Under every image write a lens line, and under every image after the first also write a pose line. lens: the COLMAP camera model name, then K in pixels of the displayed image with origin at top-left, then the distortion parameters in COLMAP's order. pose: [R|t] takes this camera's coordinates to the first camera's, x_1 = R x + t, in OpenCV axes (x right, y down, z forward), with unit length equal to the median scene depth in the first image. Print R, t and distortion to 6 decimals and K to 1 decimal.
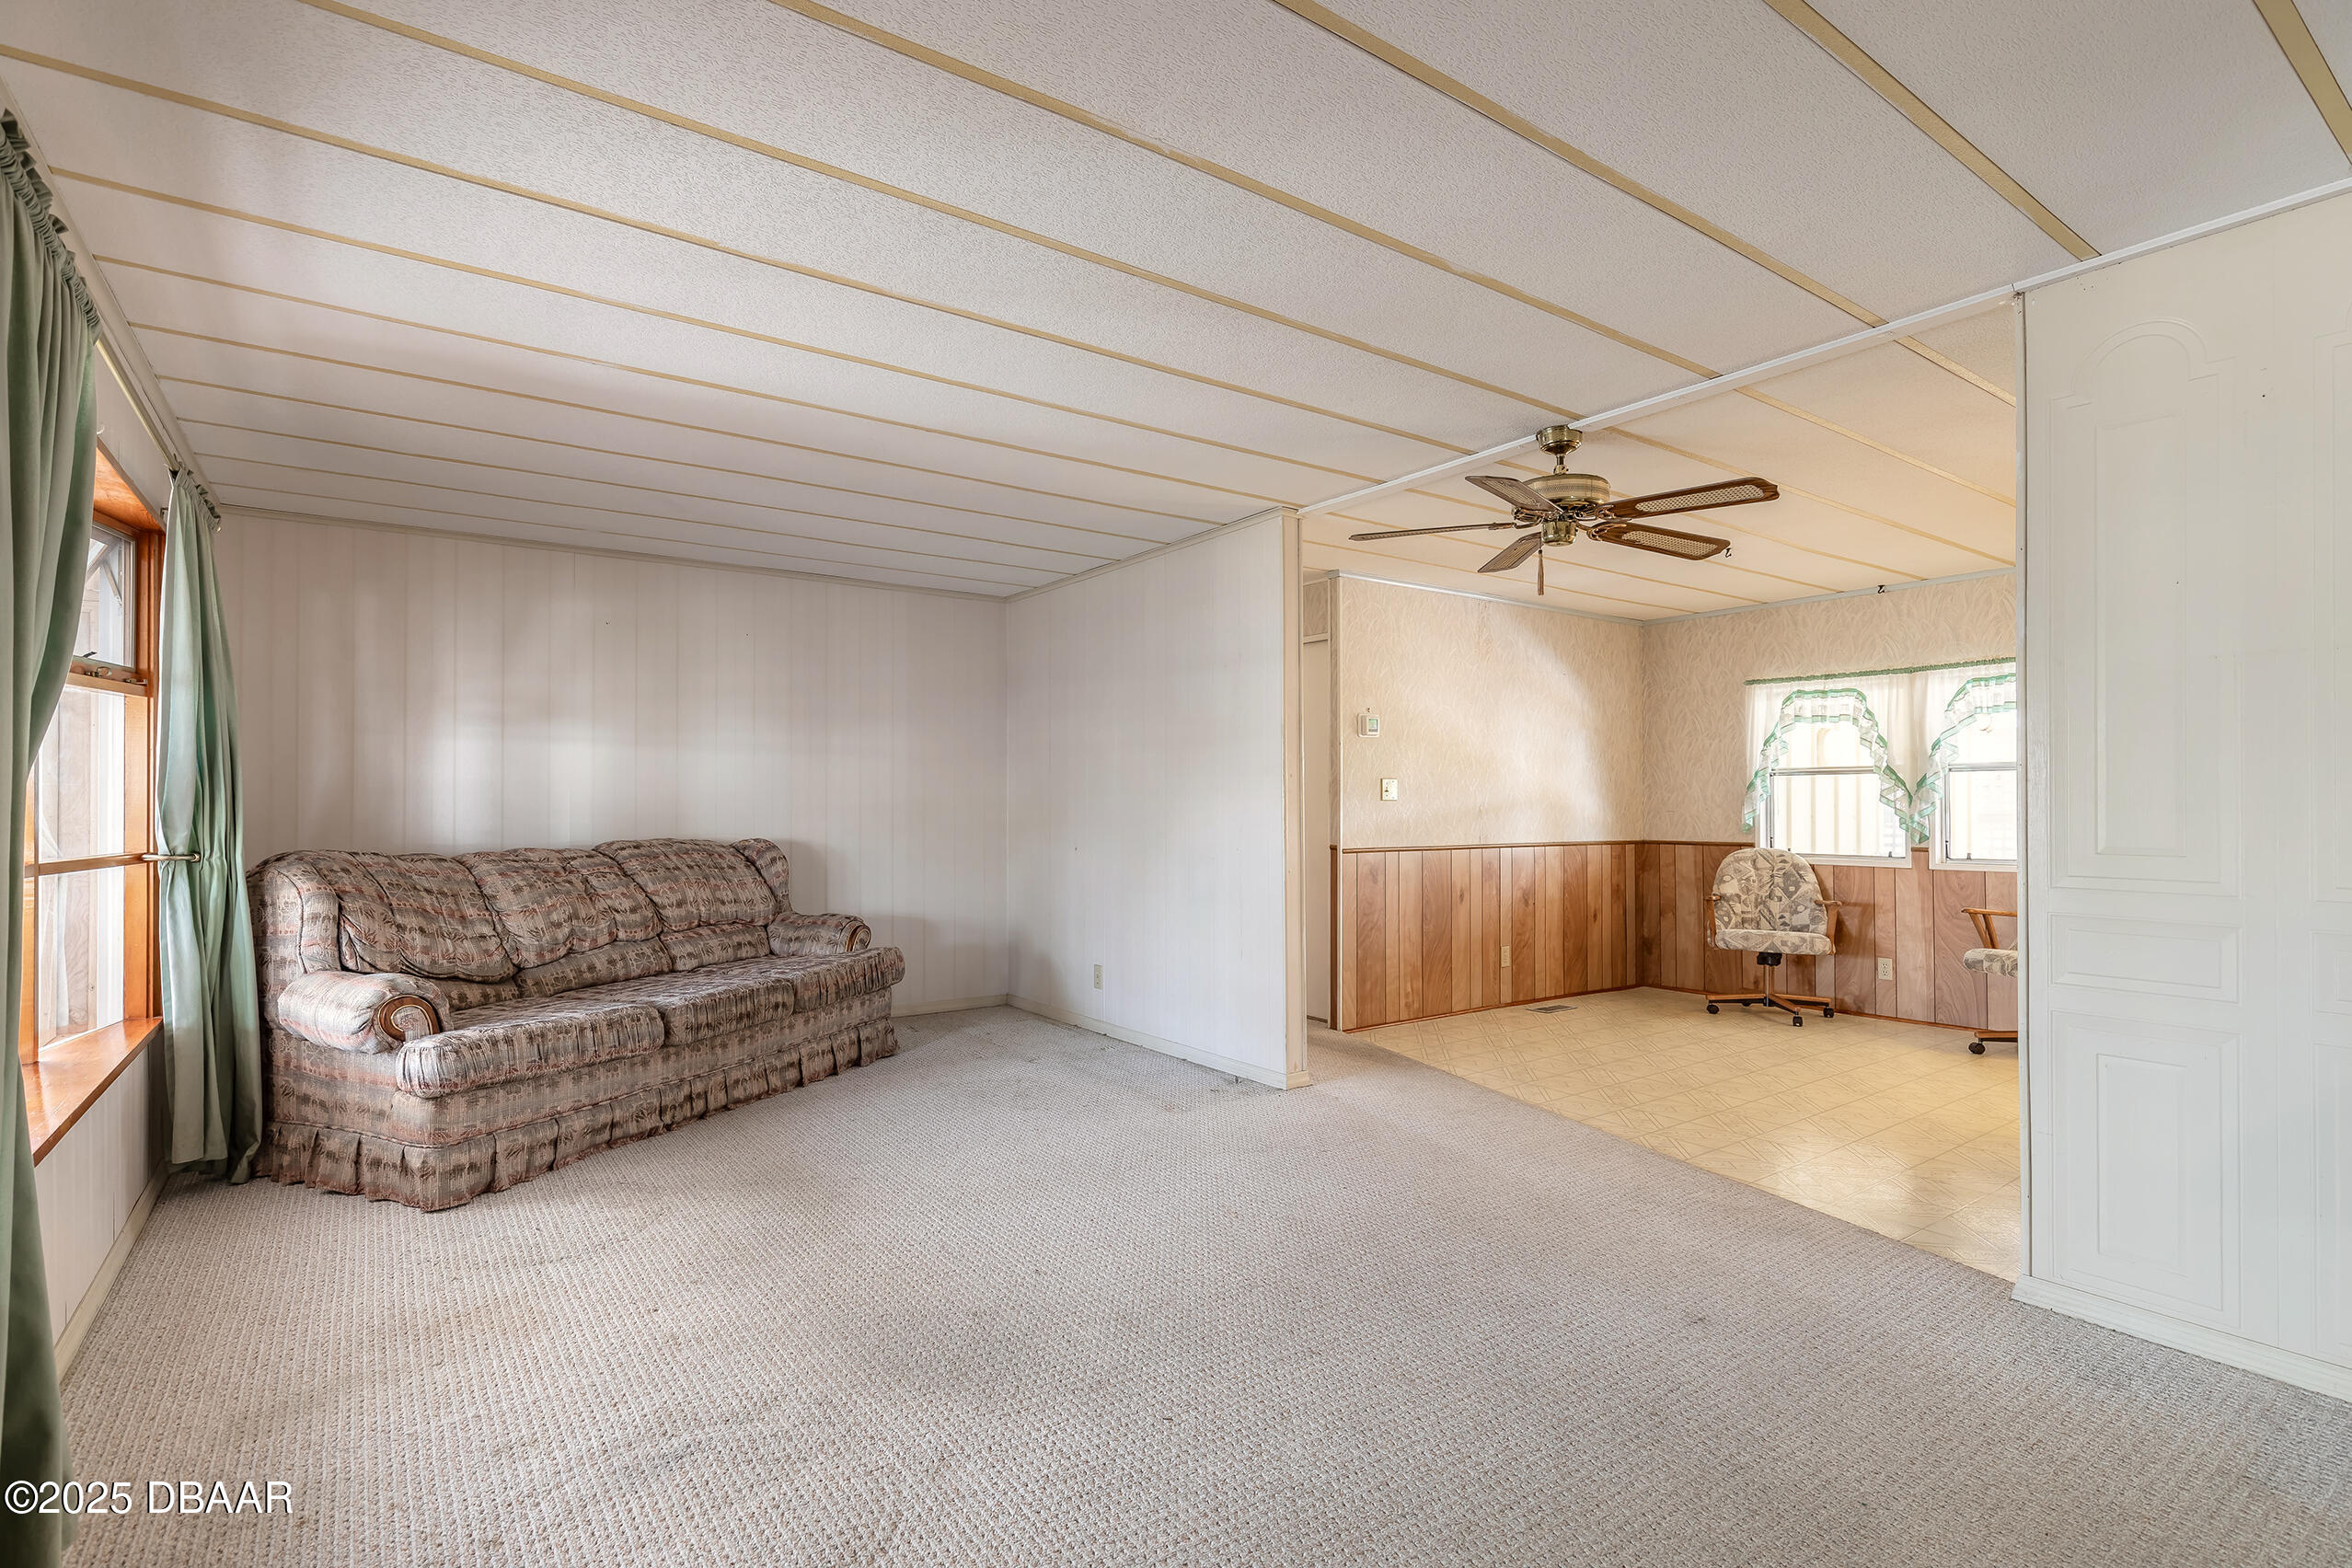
lens RADIAL K [[1117.2, 0, 1173.6], [0, 1117.2, 789.0], [0, 0, 1]] dist [-0.002461, -0.000214]
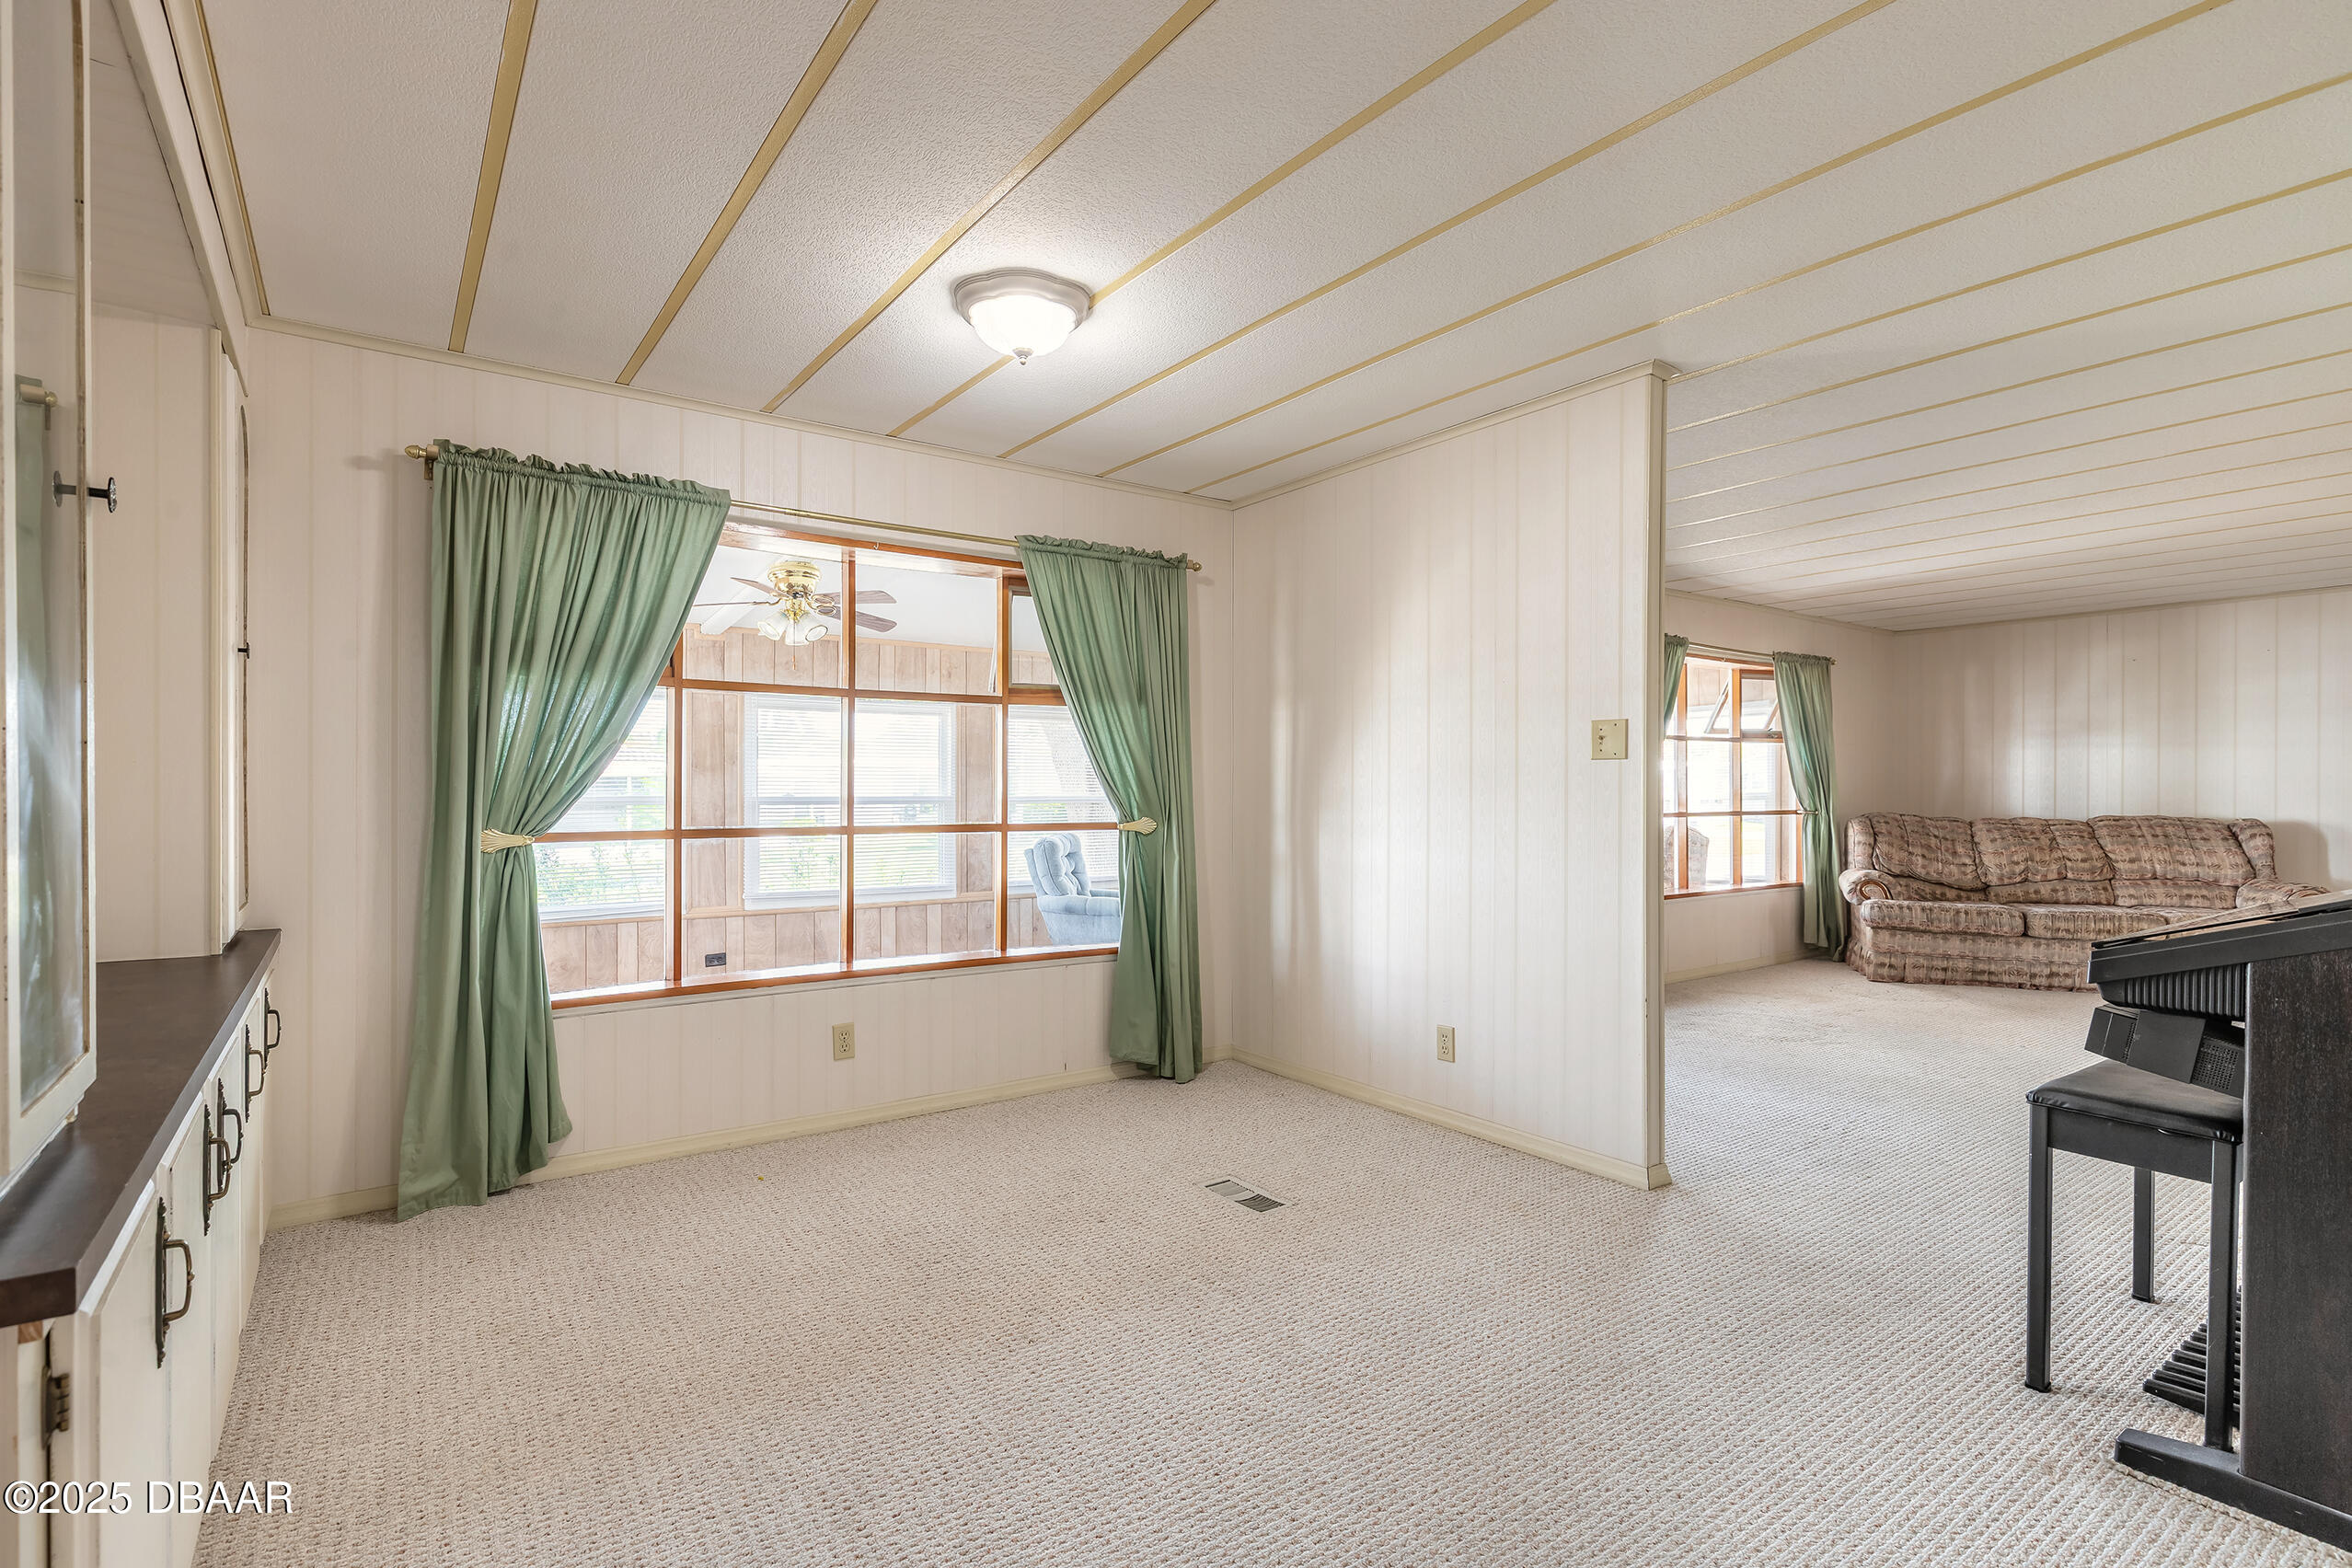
lens RADIAL K [[1117.2, 0, 1180.3], [0, 1117.2, 790.1], [0, 0, 1]] dist [-0.002461, -0.000214]
pose [[0.005097, 0.002008, -0.999985, 1.113612], [0.010583, 0.999942, 0.002062, -0.002814], [0.999931, -0.010593, 0.005075, -0.248946]]
